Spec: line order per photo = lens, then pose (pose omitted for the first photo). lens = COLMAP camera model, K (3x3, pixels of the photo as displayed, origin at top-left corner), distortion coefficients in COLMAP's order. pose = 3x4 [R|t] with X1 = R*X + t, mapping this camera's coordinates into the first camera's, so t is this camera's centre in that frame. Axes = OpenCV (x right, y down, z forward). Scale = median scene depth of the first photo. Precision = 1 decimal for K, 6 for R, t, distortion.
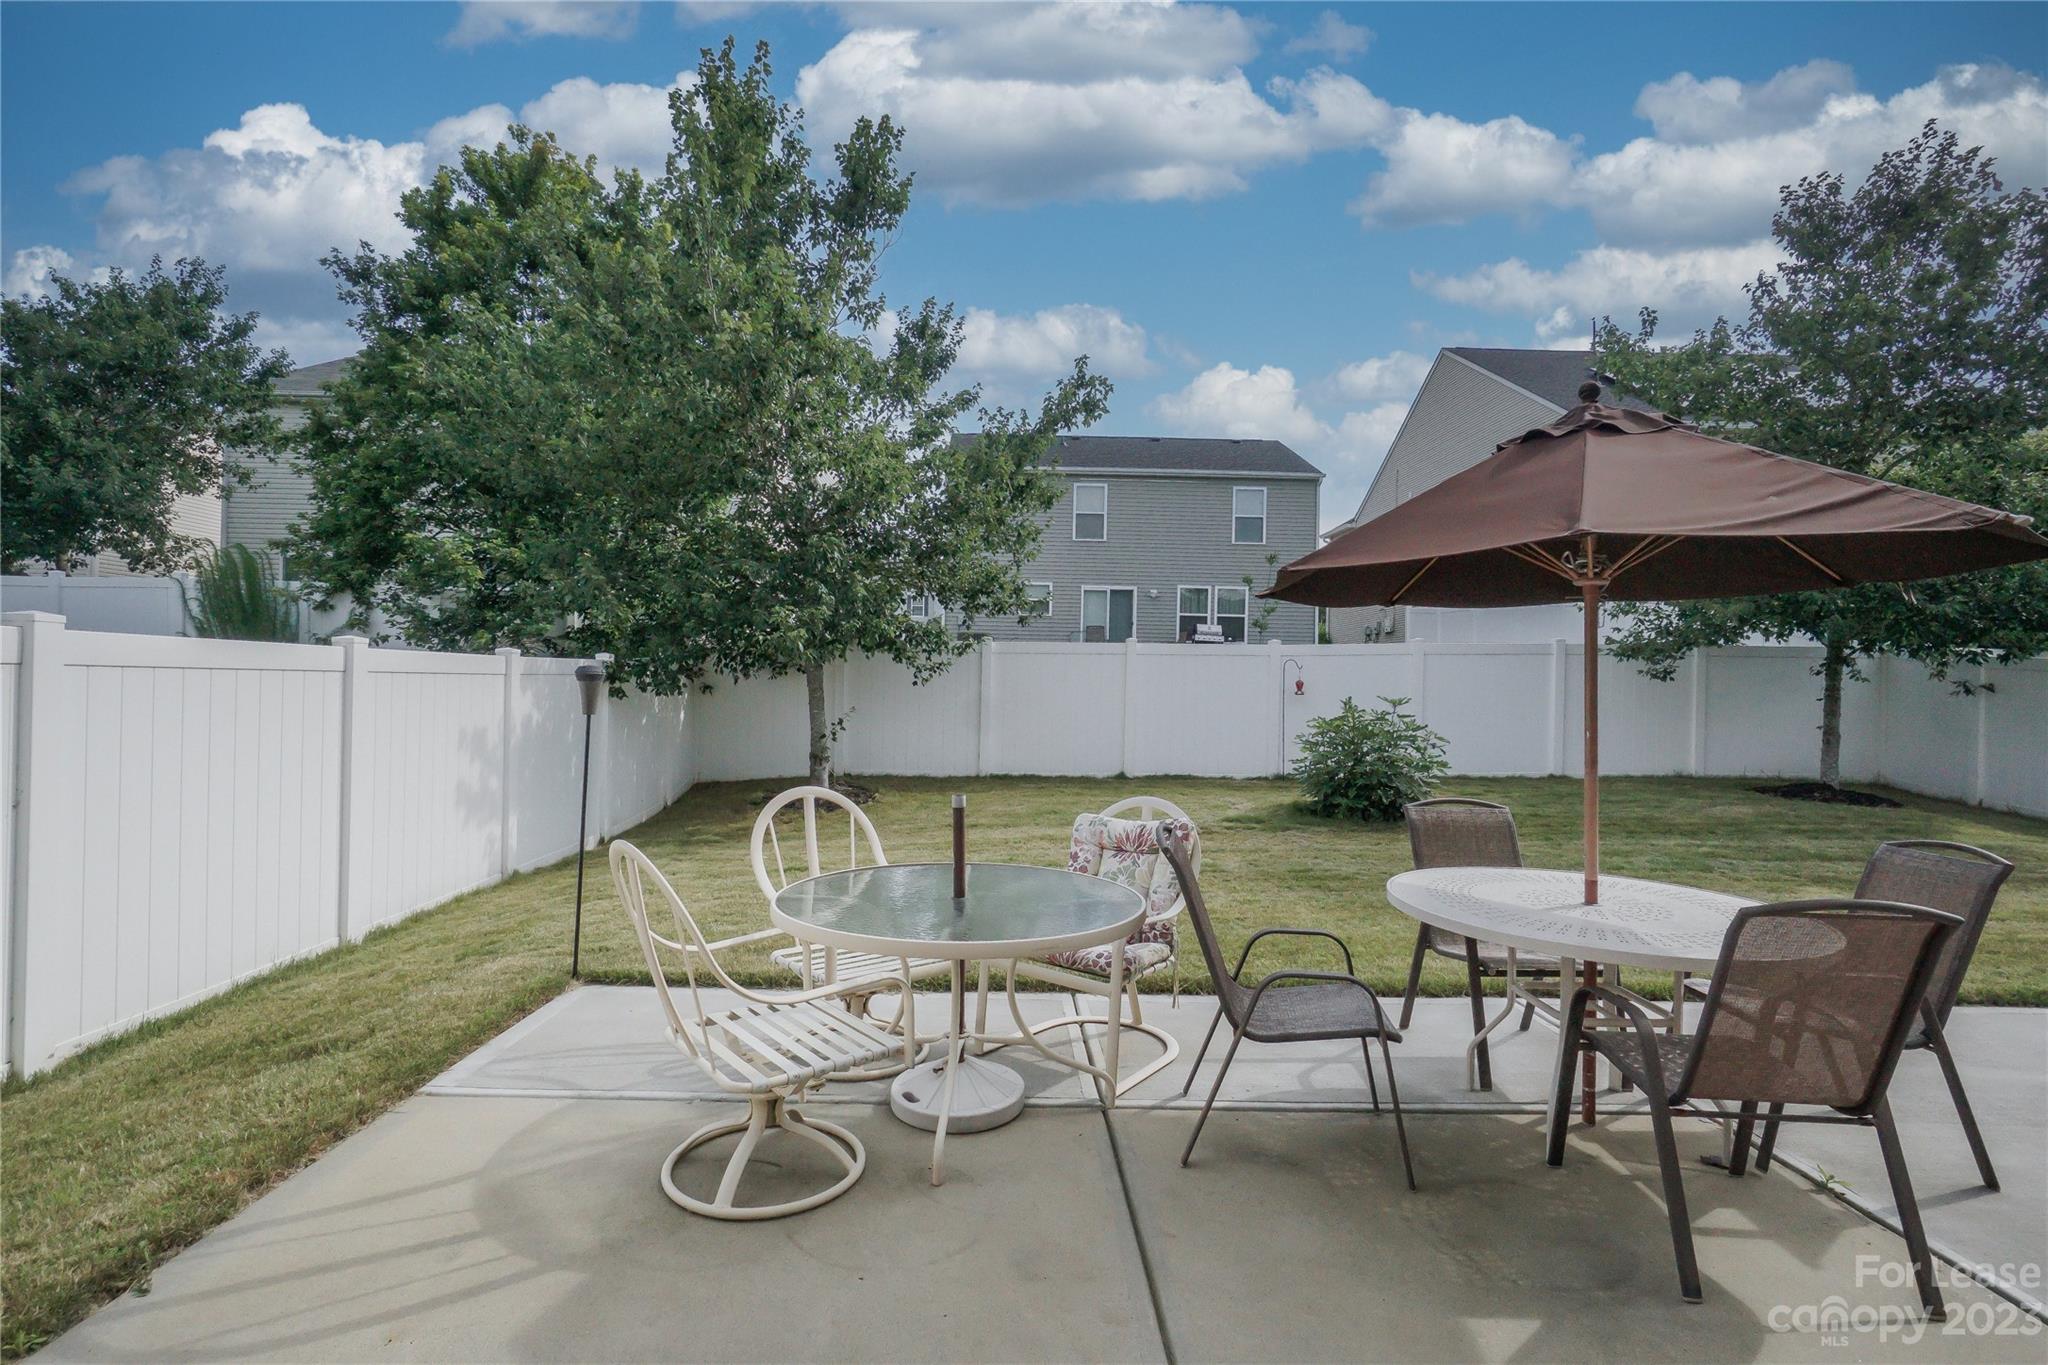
lens RADIAL K [[1028.9, 0, 1002.6], [0, 1028.9, 671.4], [0, 0, 1]] dist [-0.005660, 0.002390]
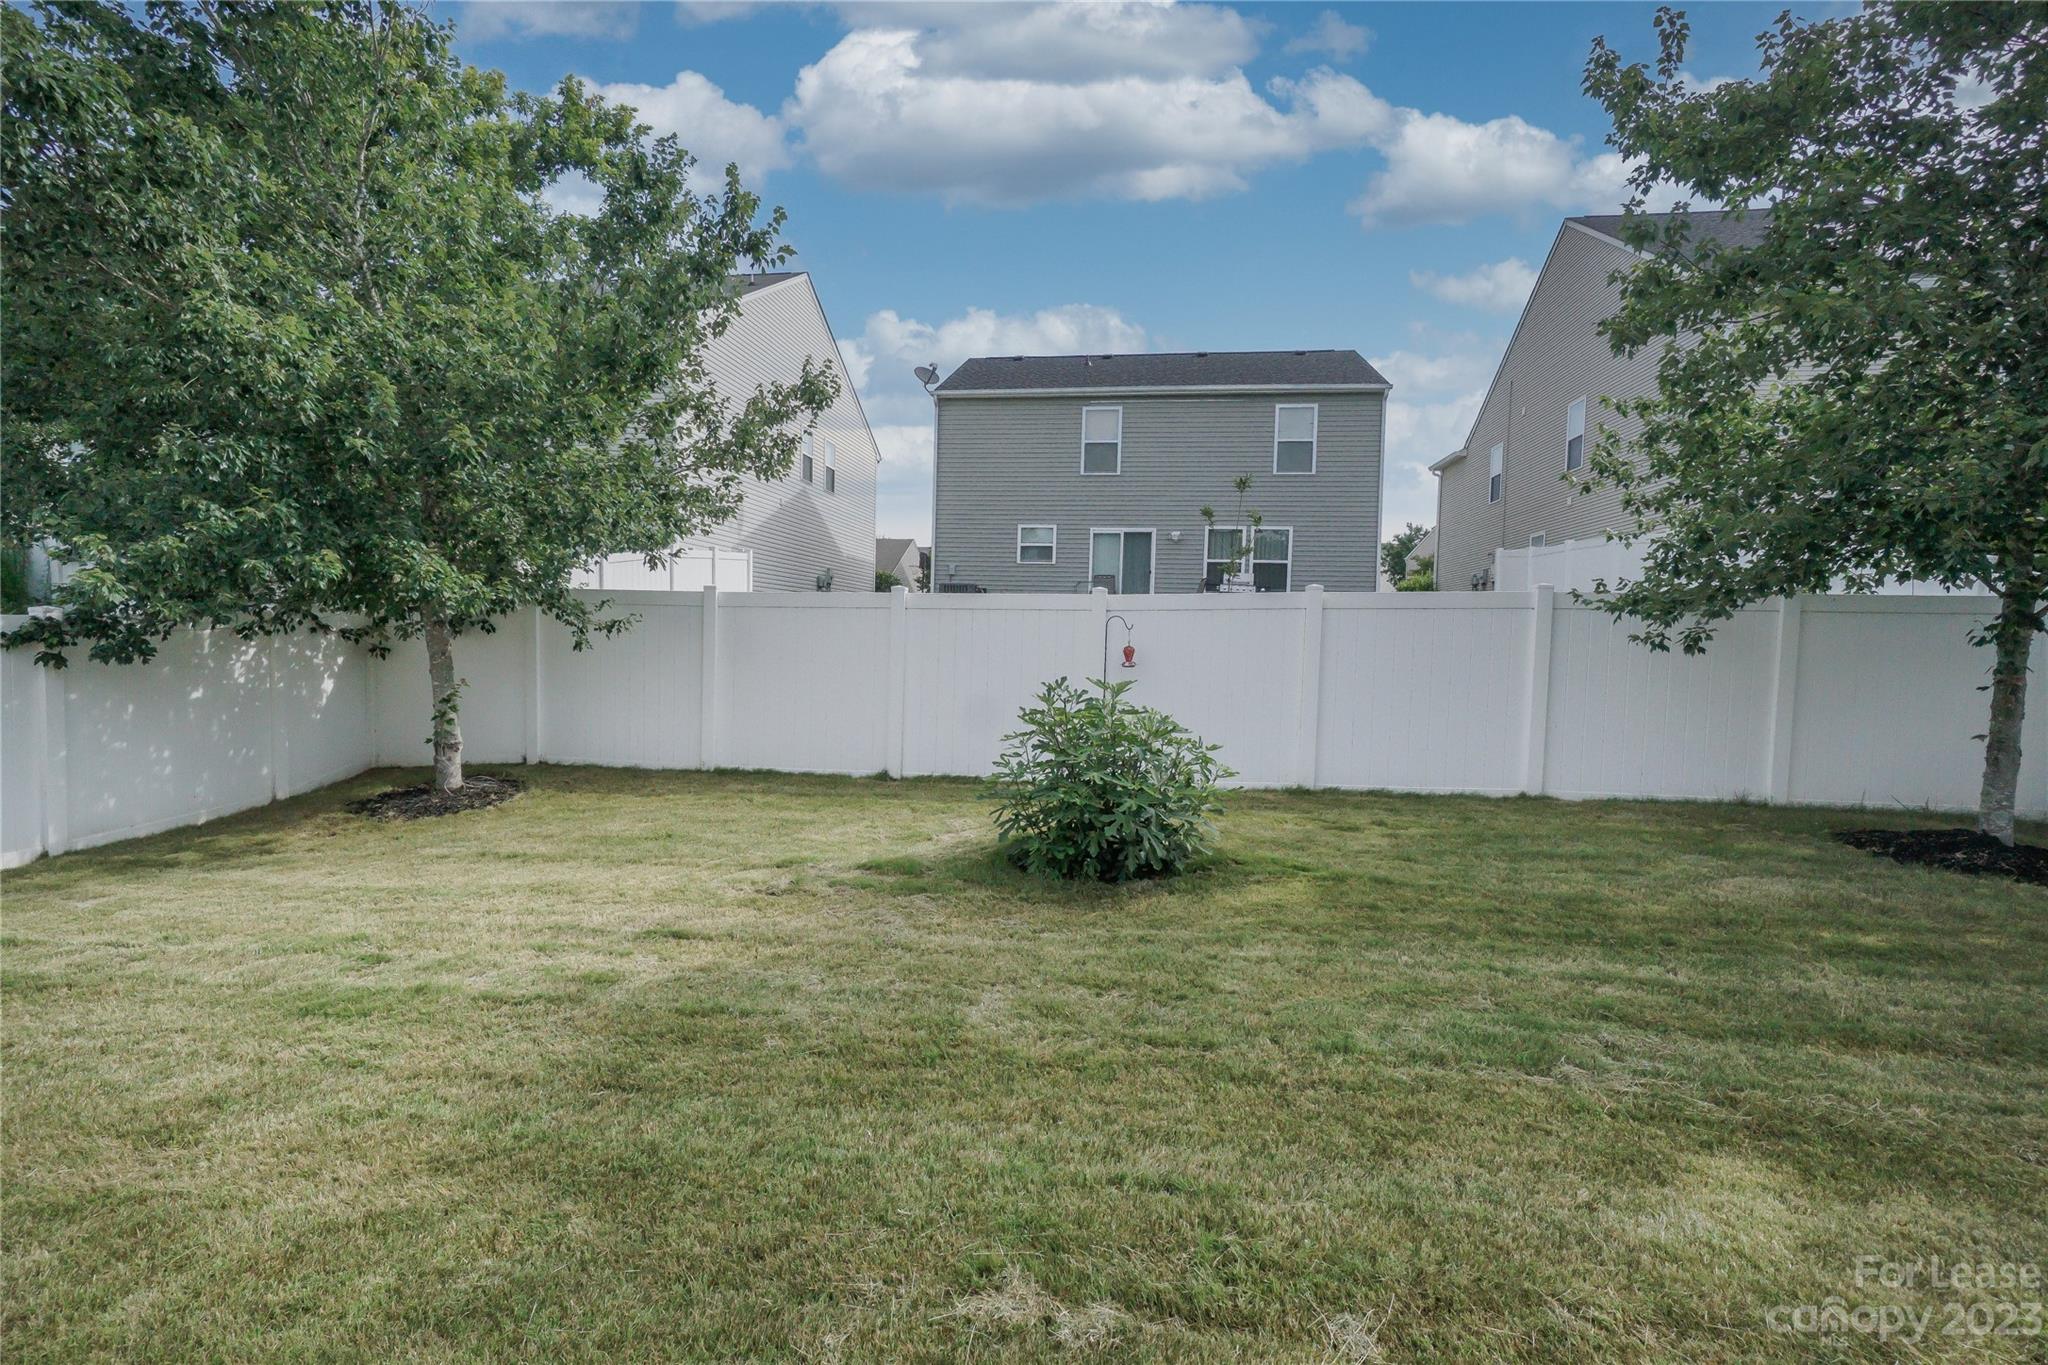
lens RADIAL K [[1028.9, 0, 976.7], [0, 1028.9, 677.5], [0, 0, 1]] dist [-0.005660, 0.002390]
pose [[0.983038, 0.012729, -0.182961, 0.311516], [-0.003454, 0.998696, 0.050926, -0.005010], [0.183370, -0.049431, 0.981800, 0.299677]]
